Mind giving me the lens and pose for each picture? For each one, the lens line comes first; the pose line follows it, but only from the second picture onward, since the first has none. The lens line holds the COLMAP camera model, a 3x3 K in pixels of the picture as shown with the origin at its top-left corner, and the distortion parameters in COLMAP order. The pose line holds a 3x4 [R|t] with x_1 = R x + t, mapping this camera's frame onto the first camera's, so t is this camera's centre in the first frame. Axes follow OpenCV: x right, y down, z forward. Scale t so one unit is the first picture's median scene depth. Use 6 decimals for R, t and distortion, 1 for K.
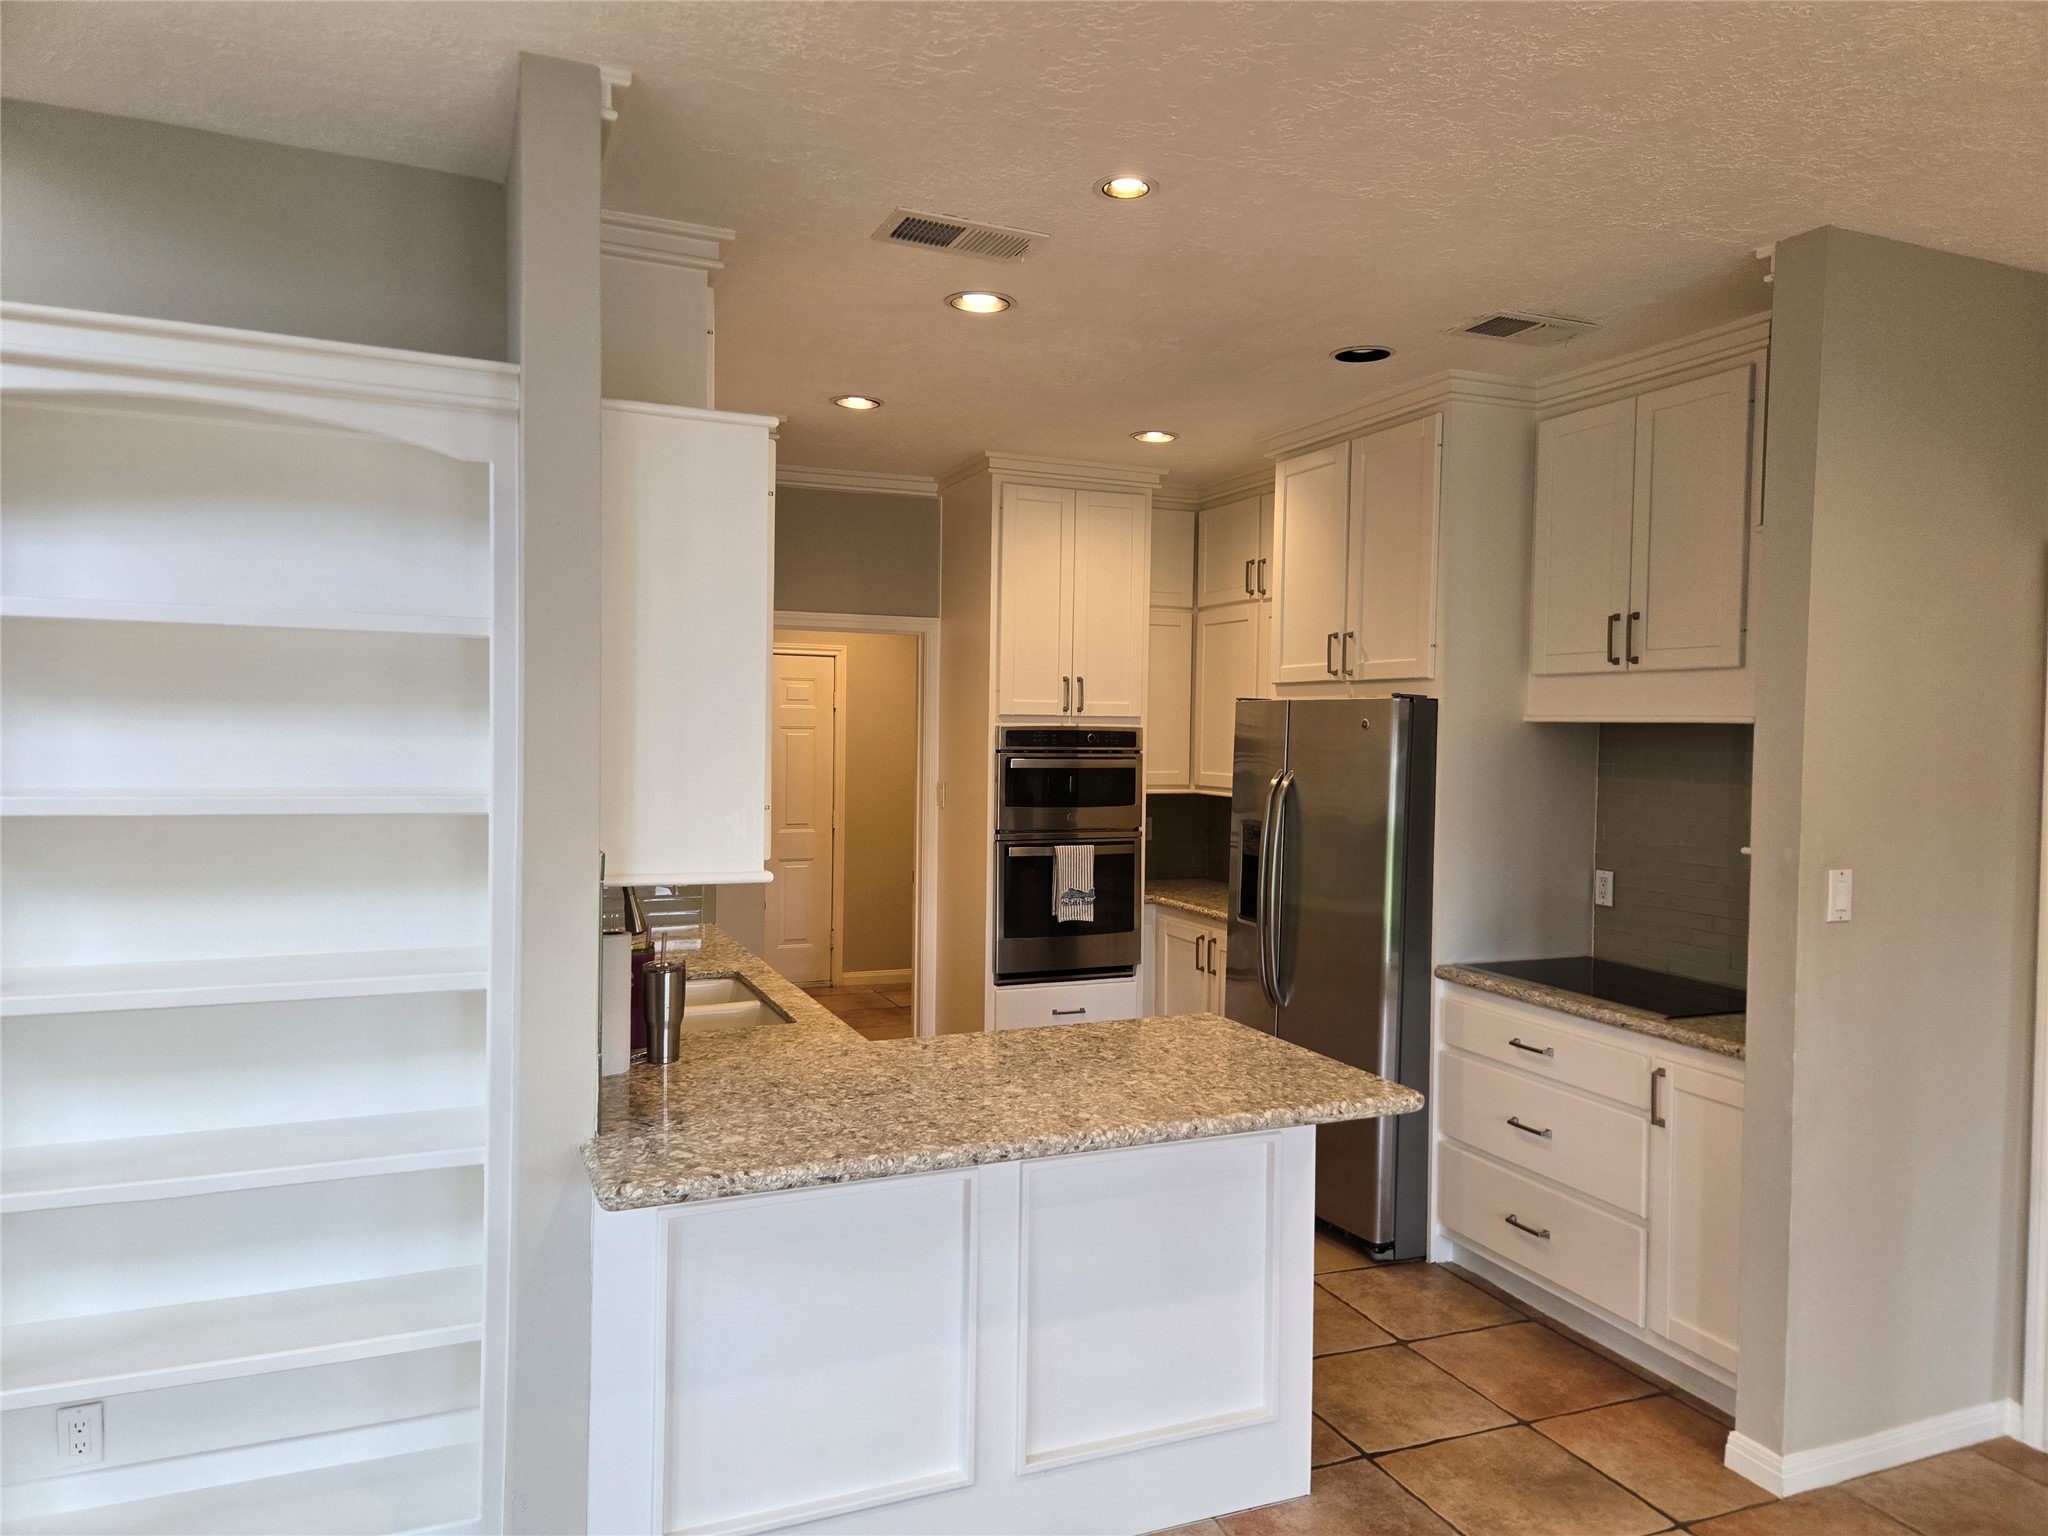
lens RADIAL K [[1379.1, 0, 1016.7], [0, 1379.1, 764.9], [0, 0, 1]] dist [0.069295, -0.053393]
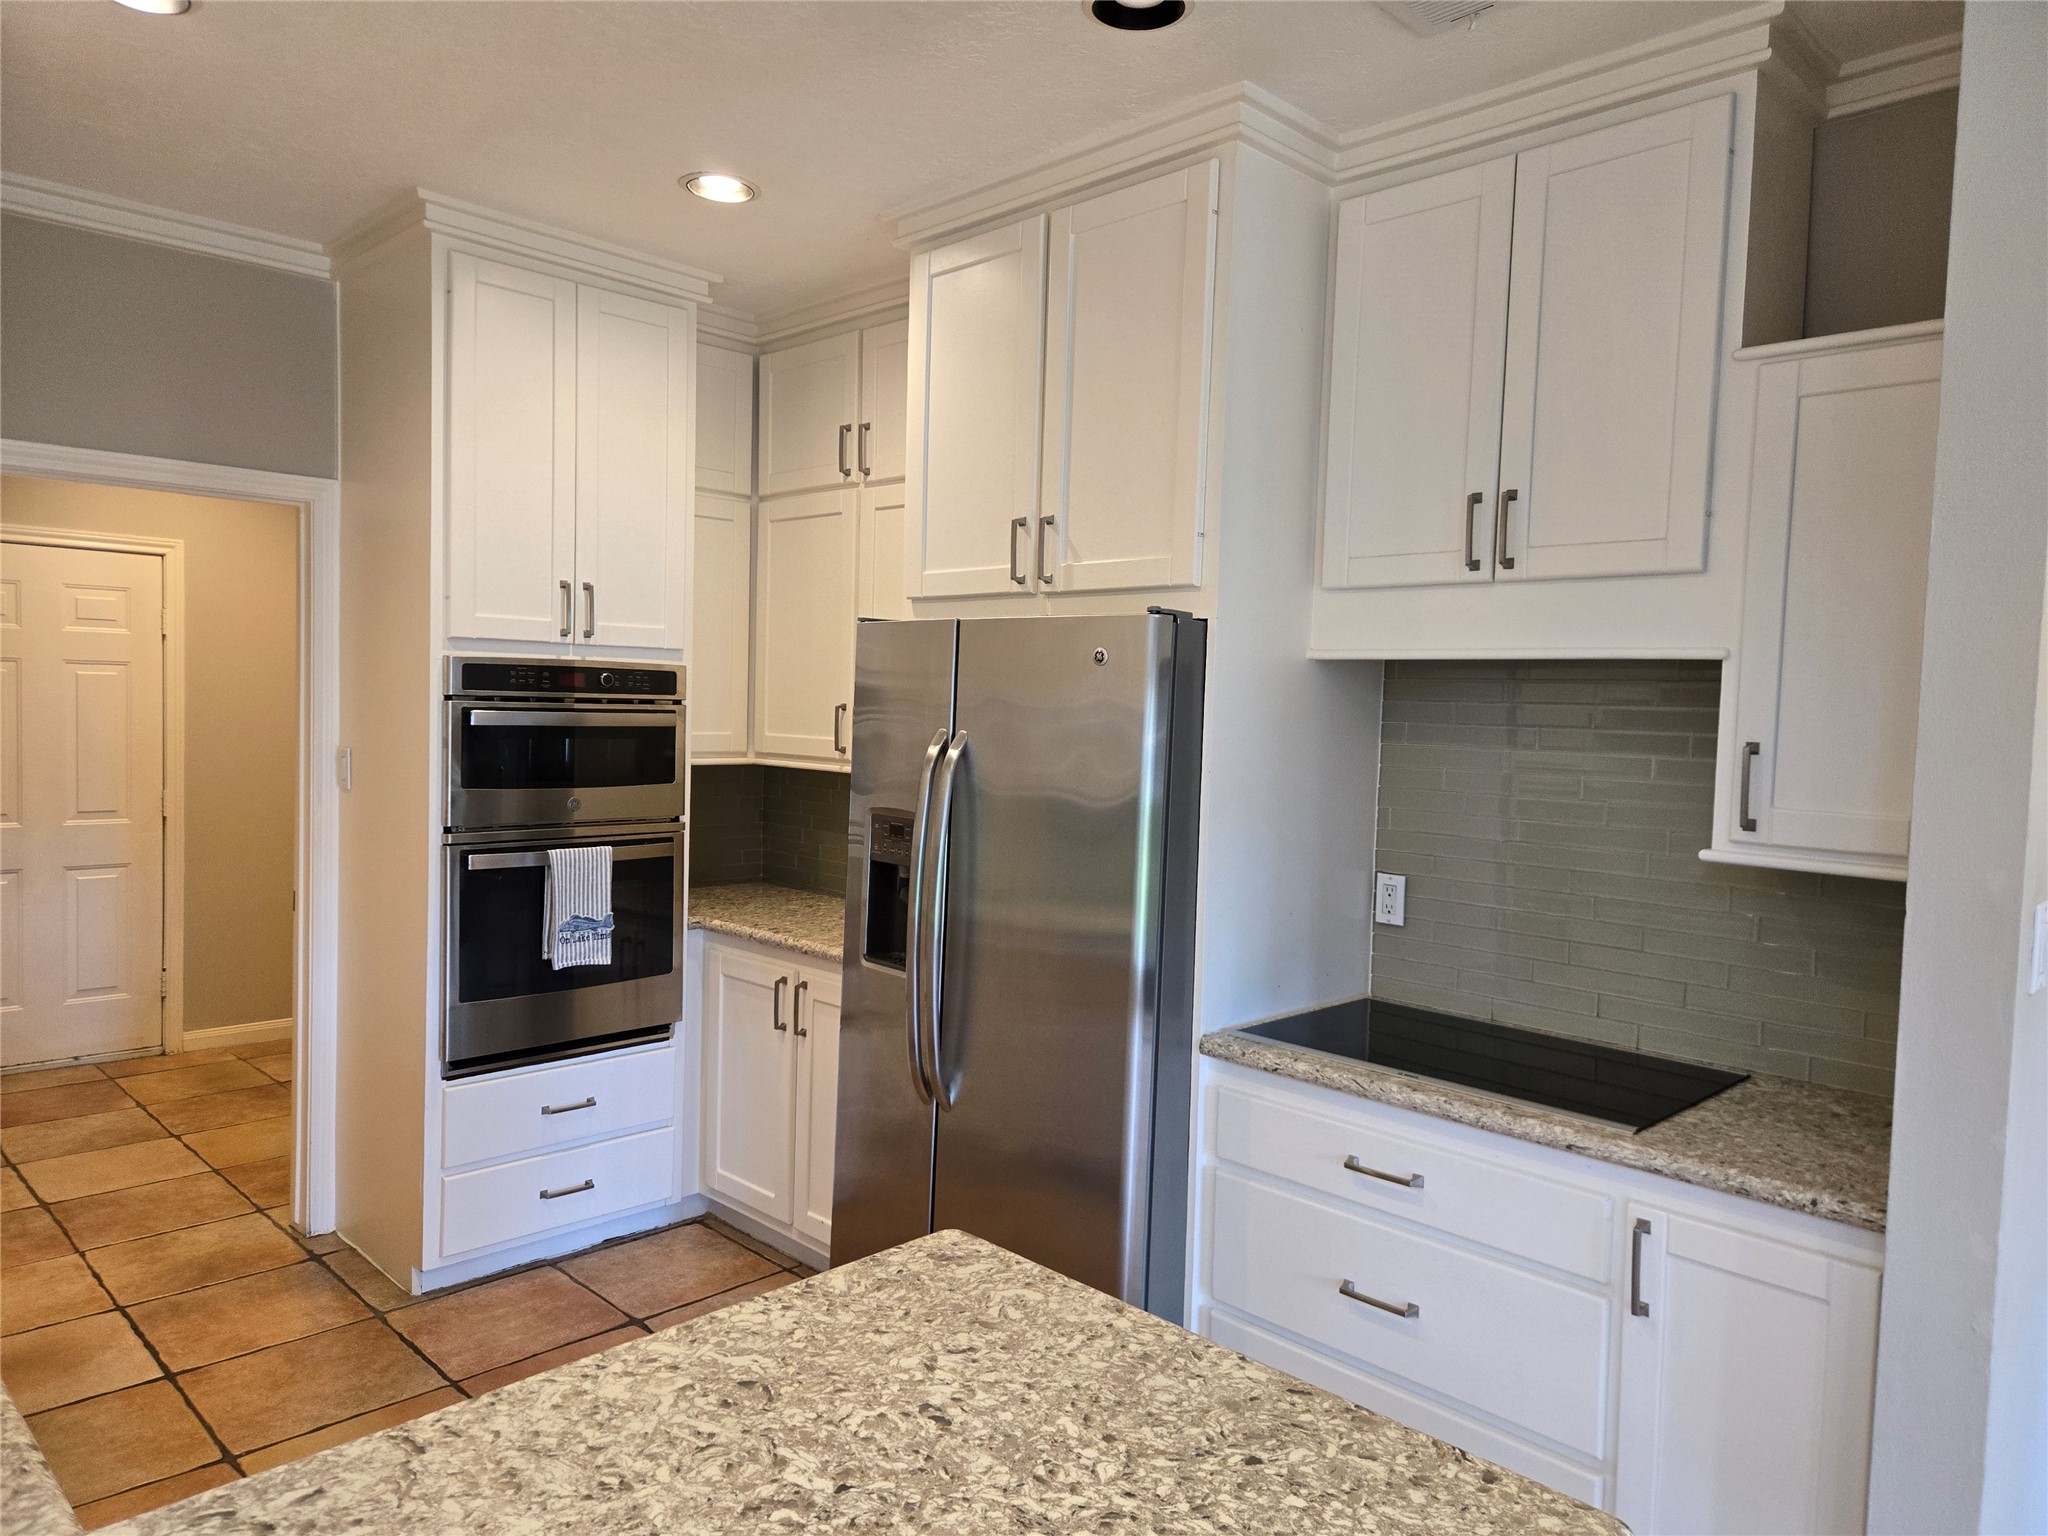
lens RADIAL K [[1379.1, 0, 1019.4], [0, 1379.1, 766.5], [0, 0, 1]] dist [0.069295, -0.053393]
pose [[0.925748, -0.005299, 0.378104, -0.014079], [-0.005091, 0.999637, 0.026475, 0.003337], [-0.378107, -0.026434, 0.925384, 0.375992]]
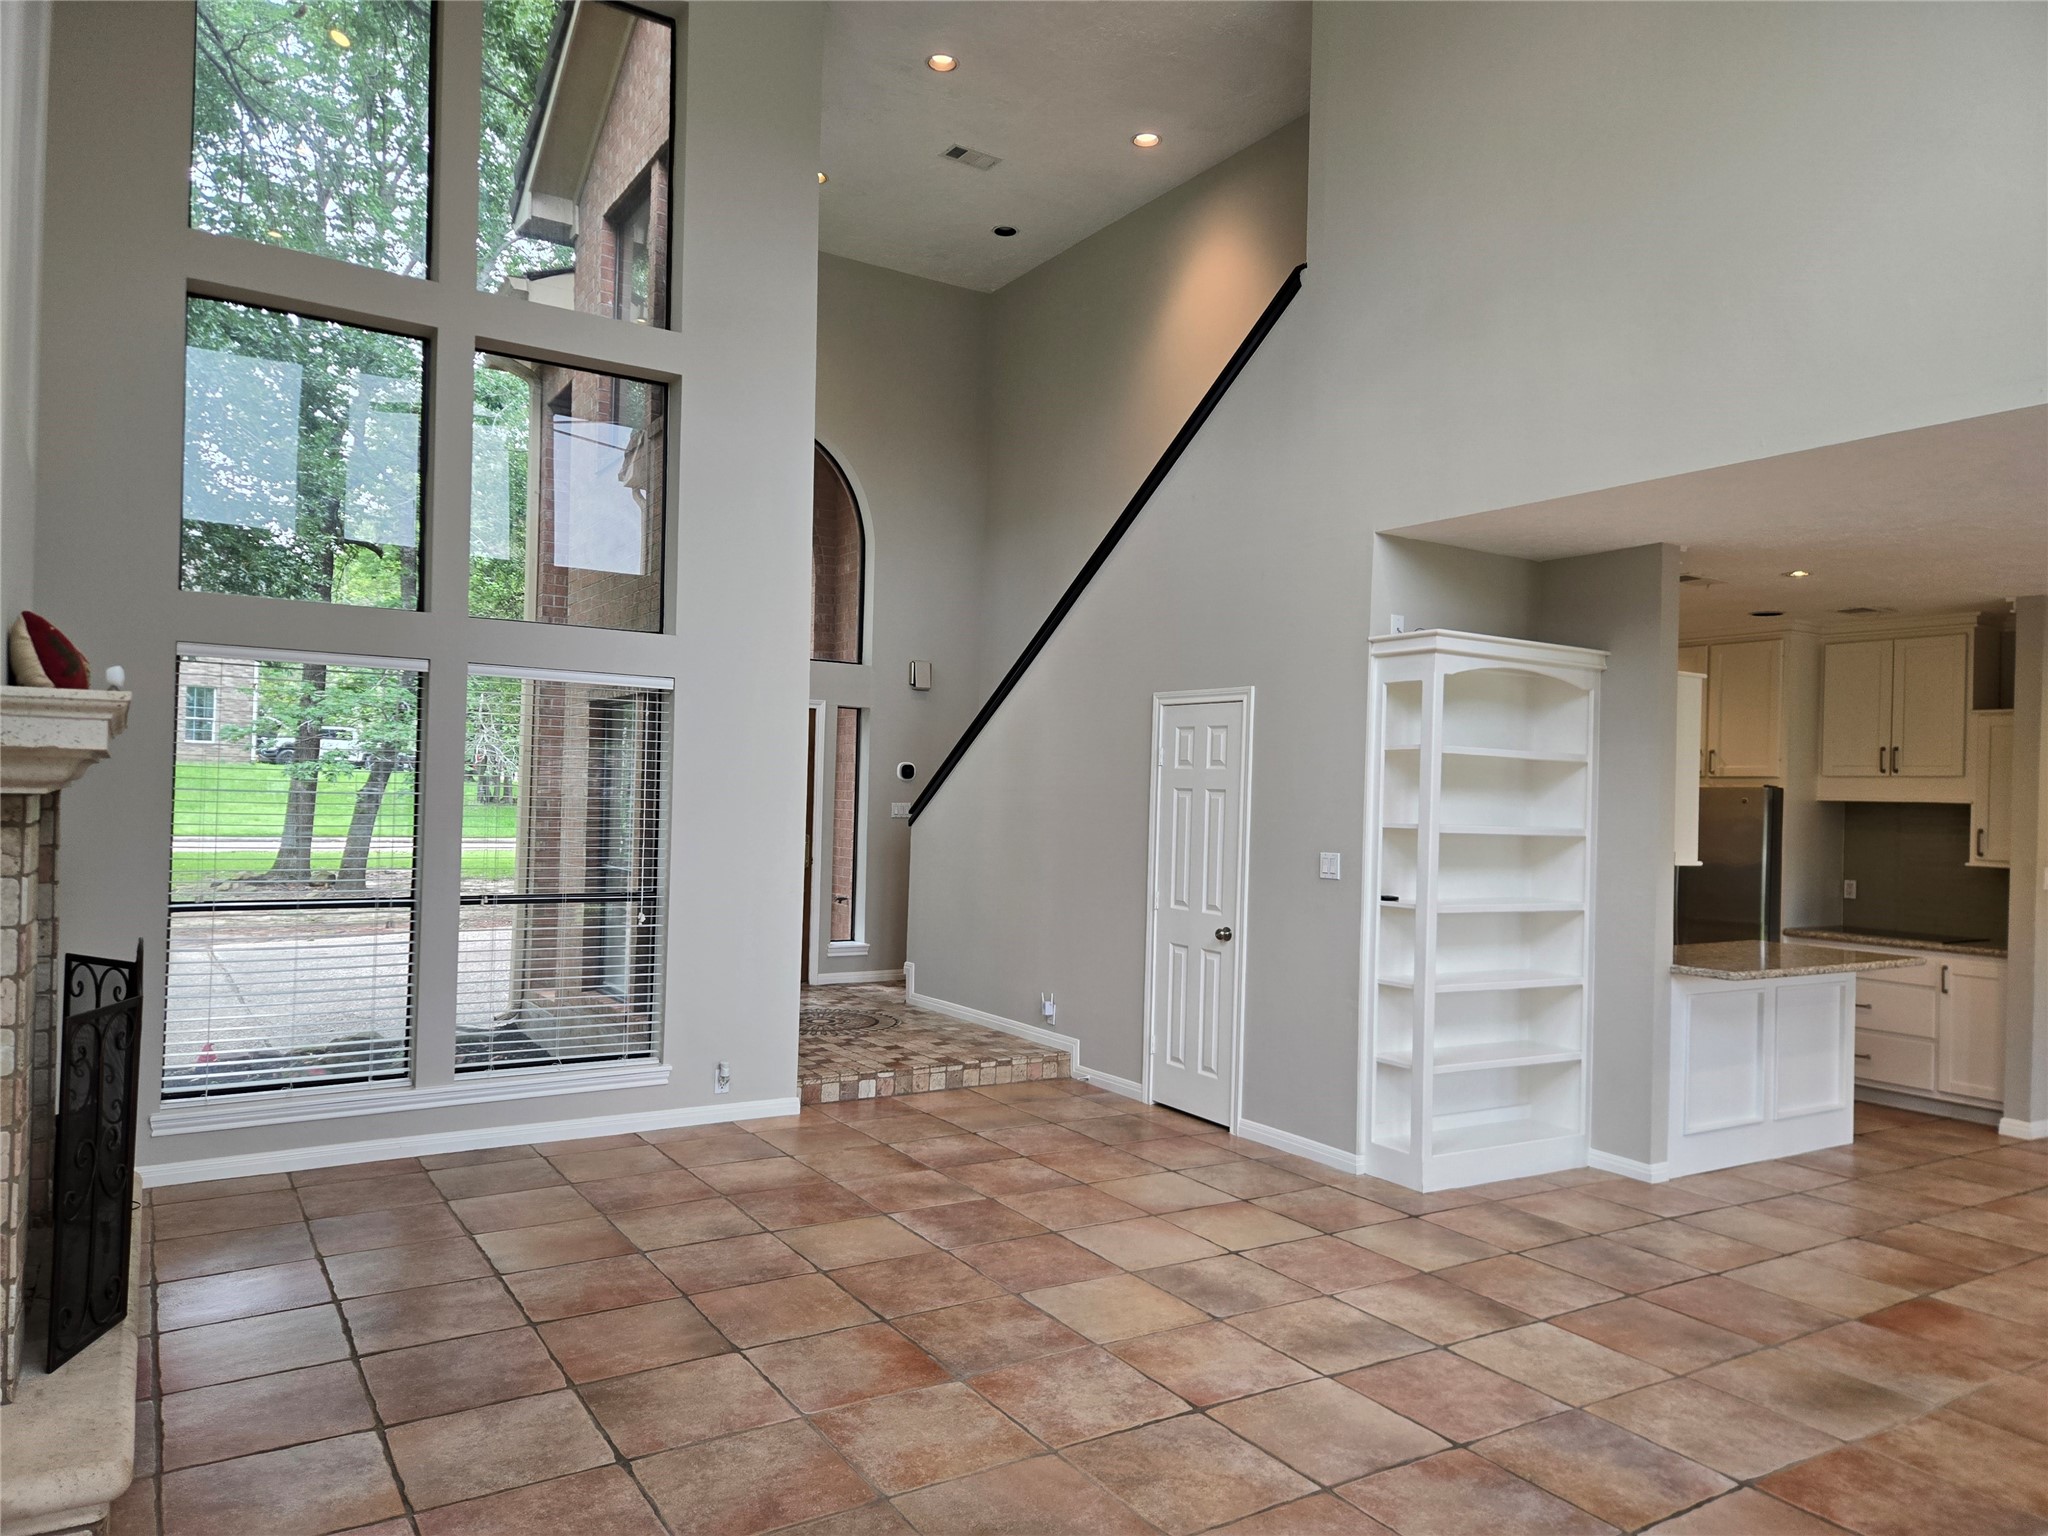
lens RADIAL K [[1379.1, 0, 1022.2], [0, 1379.1, 774.3], [0, 0, 1]] dist [0.069295, -0.053393]
pose [[0.985930, 0.015731, 0.166416, -0.884653], [-0.009396, 0.999203, -0.038785, 0.015314], [-0.166893, 0.036676, 0.985293, -0.608808]]
